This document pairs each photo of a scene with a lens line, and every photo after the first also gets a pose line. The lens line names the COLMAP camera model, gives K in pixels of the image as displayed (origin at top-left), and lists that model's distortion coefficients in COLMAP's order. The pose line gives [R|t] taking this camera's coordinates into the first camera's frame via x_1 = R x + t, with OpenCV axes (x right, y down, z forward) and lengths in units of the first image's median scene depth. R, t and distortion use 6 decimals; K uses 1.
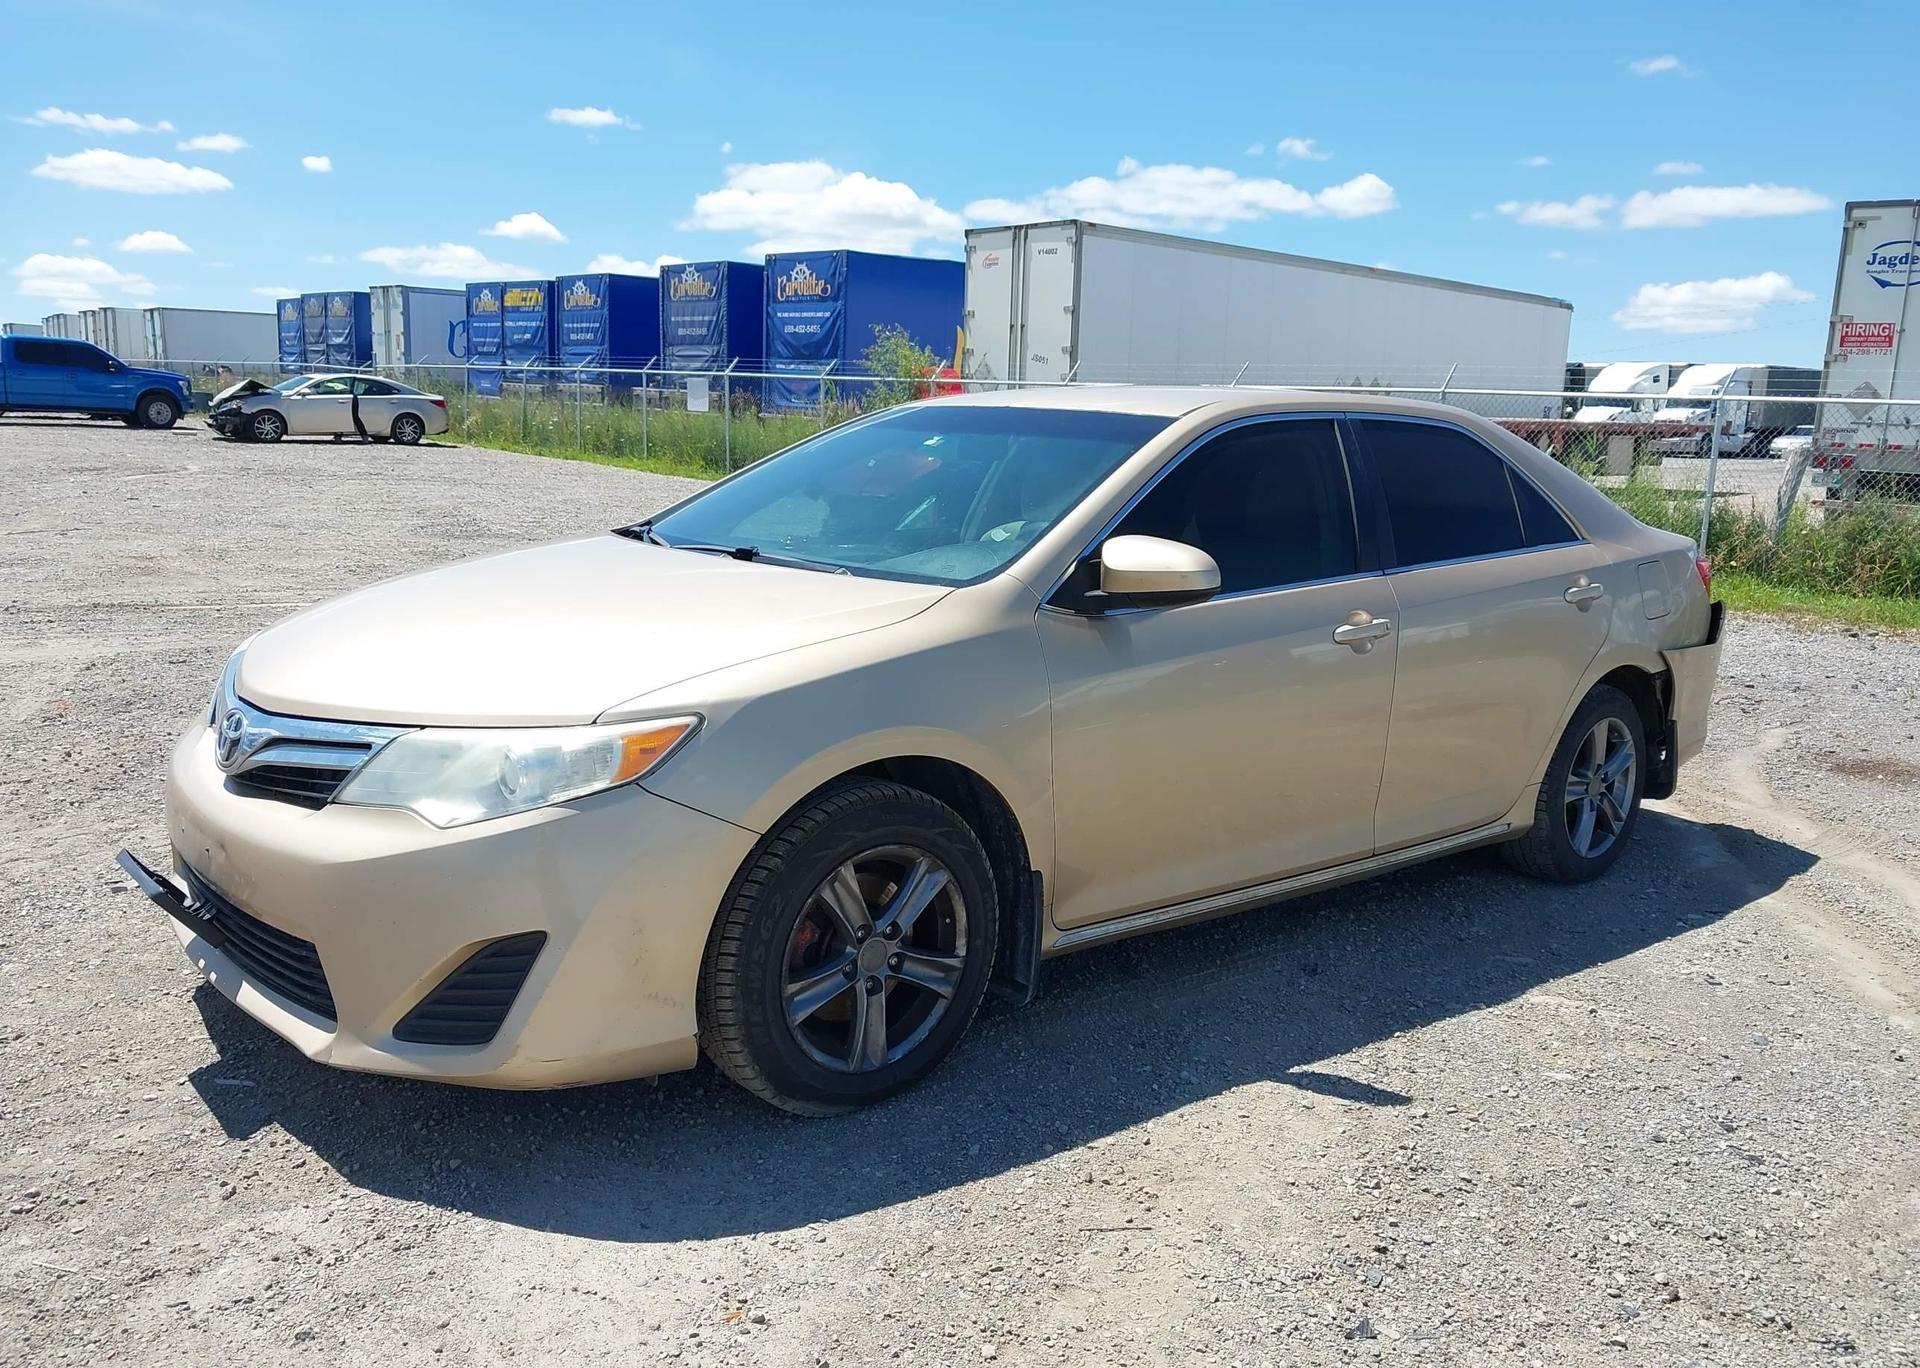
lens RADIAL K [[1521.3, 0, 963.3], [0, 1521.3, 688.2], [0, 0, 1]] dist [0.012208, -0.018179]
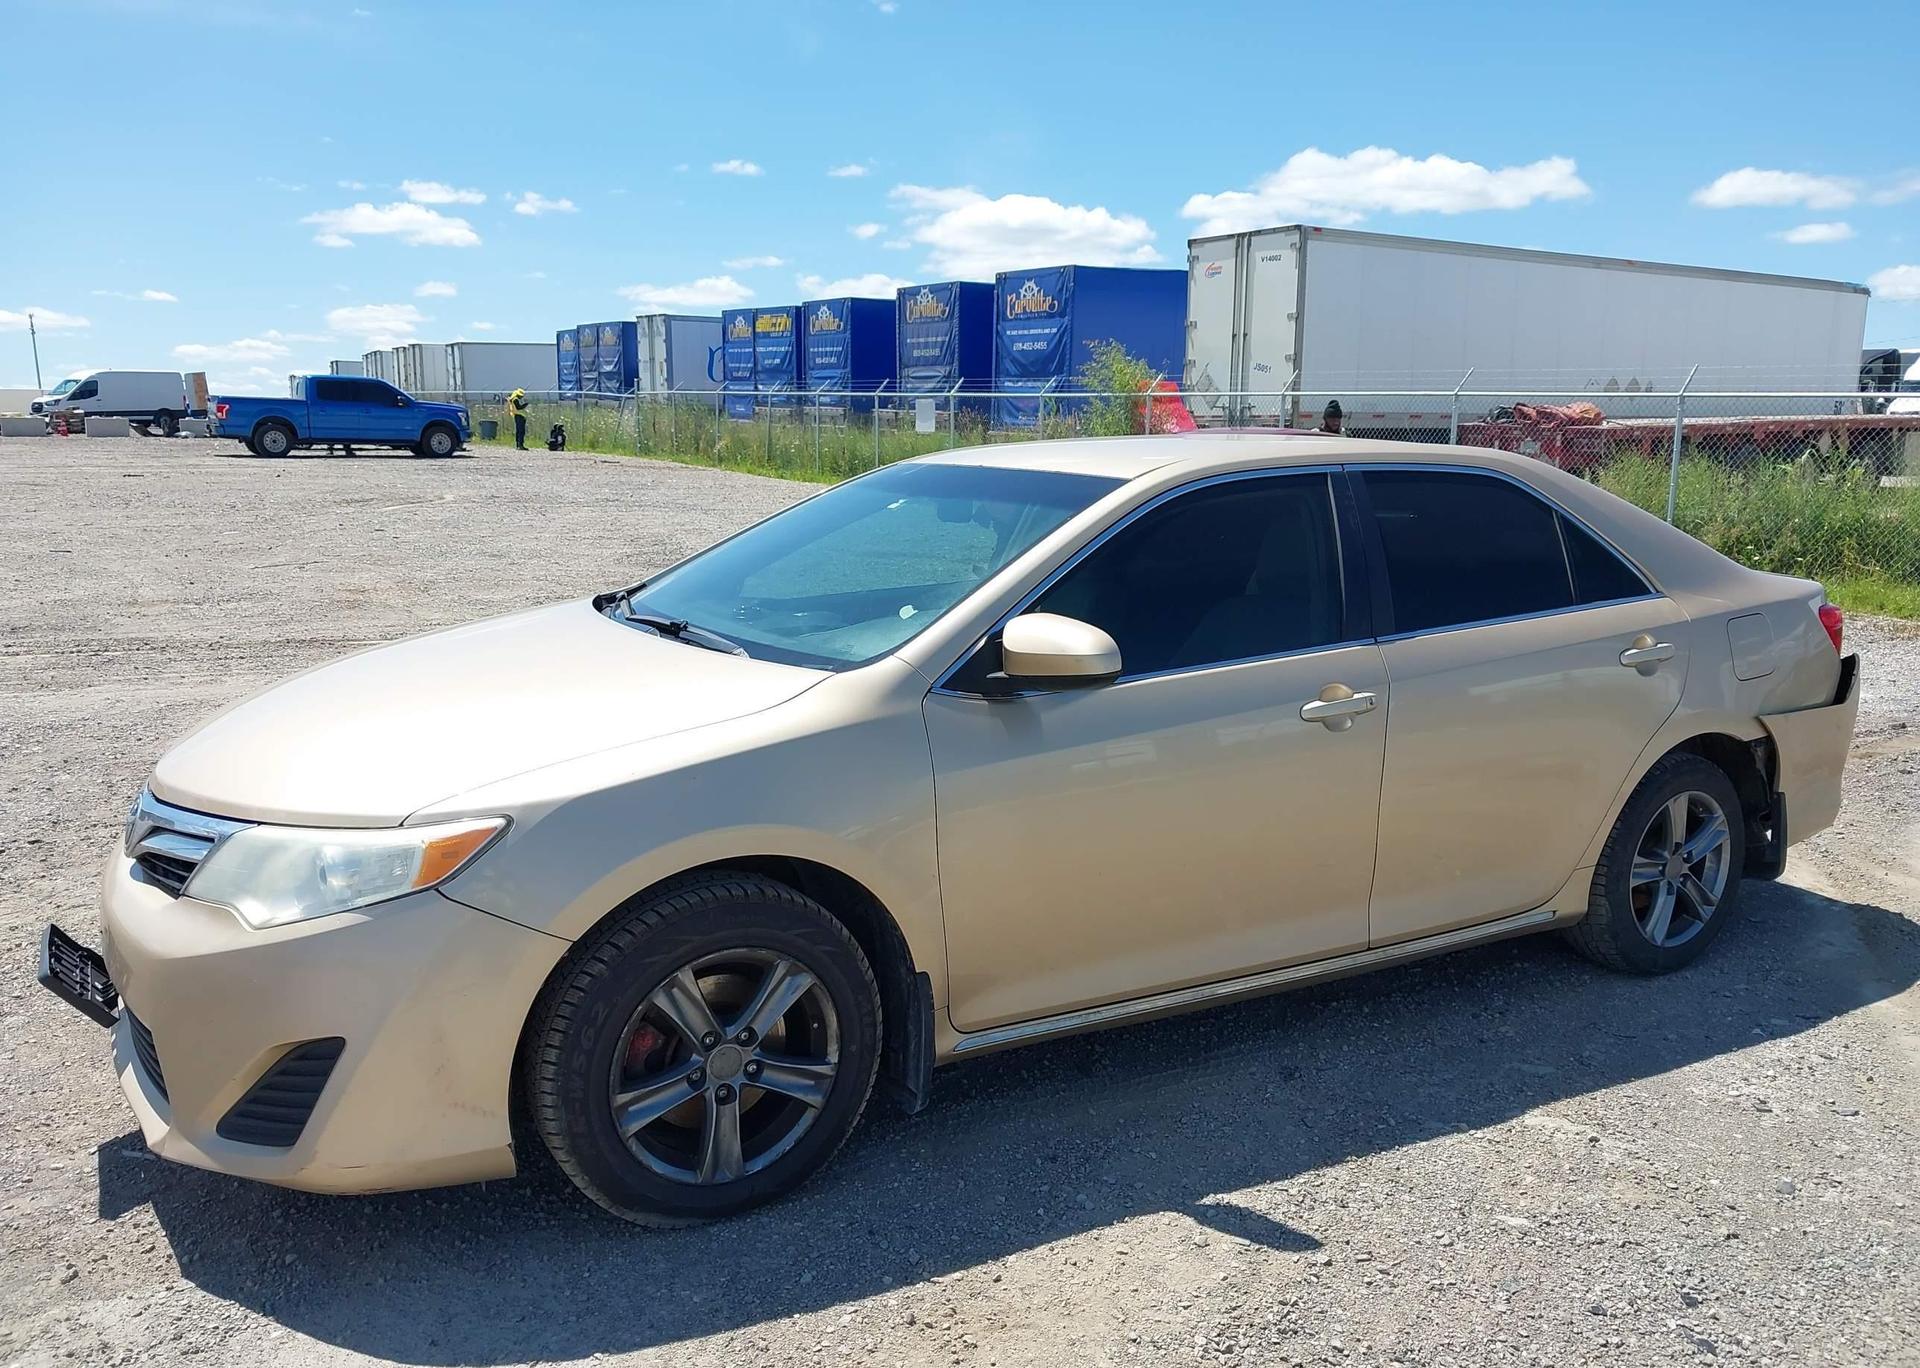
lens RADIAL K [[1521.3, 0, 969.9], [0, 1521.3, 688.2], [0, 0, 1]] dist [0.012208, -0.018179]
pose [[0.985821, 0.003775, -0.167757, 0.210740], [-0.004692, 0.999976, -0.005072, -0.046249], [0.167734, 0.005787, 0.985815, 0.066267]]
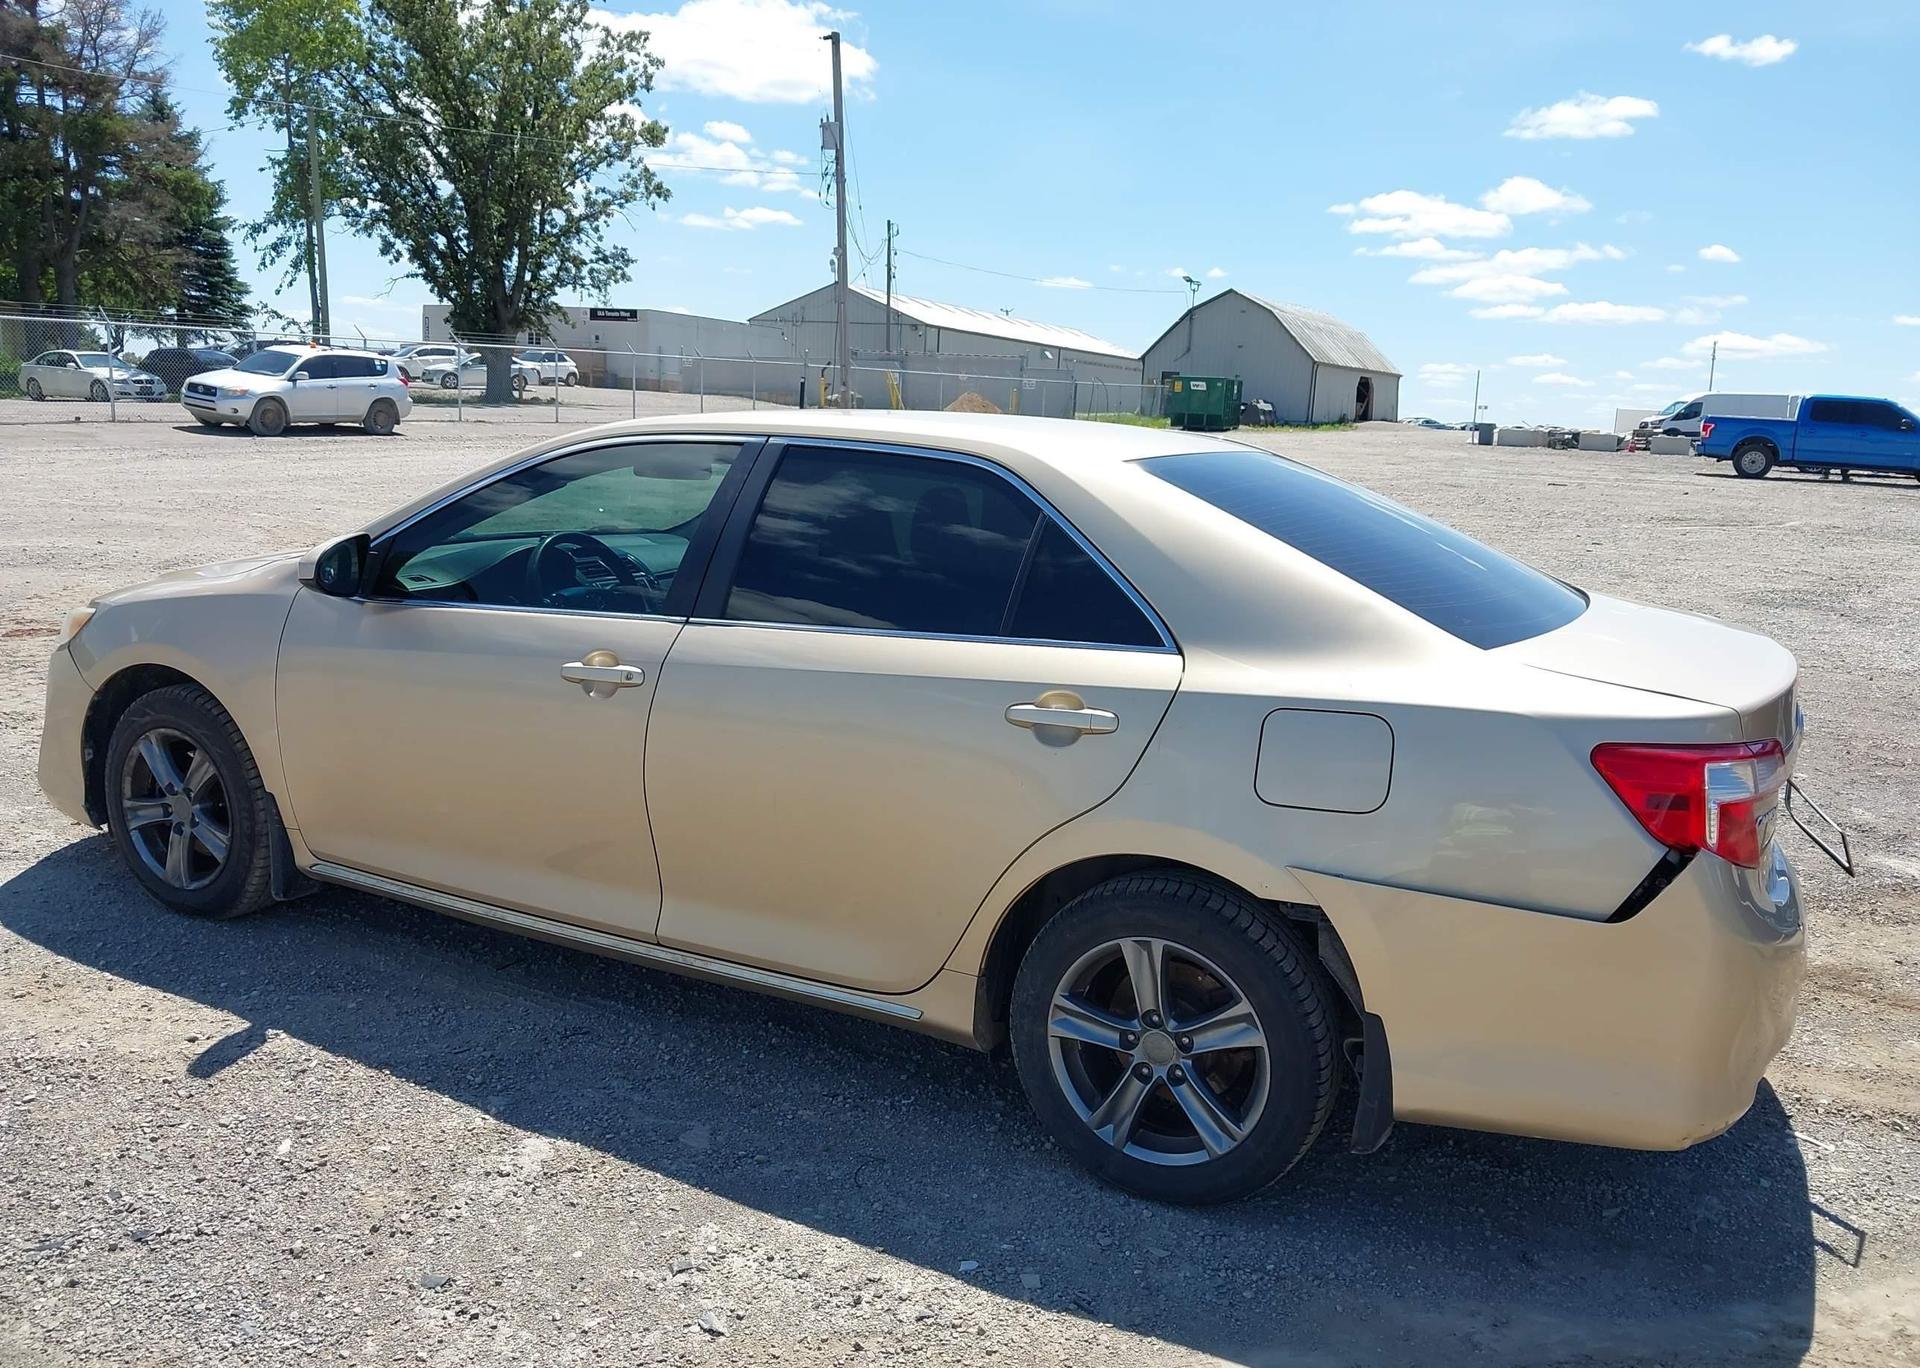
lens RADIAL K [[1521.3, 0, 964.2], [0, 1521.3, 676.6], [0, 0, 1]] dist [0.012208, -0.018179]
pose [[0.378312, 0.140388, -0.914971, 1.243480], [-0.183492, 0.980192, 0.074527, -0.151830], [0.907310, 0.139696, 0.396578, 0.900520]]
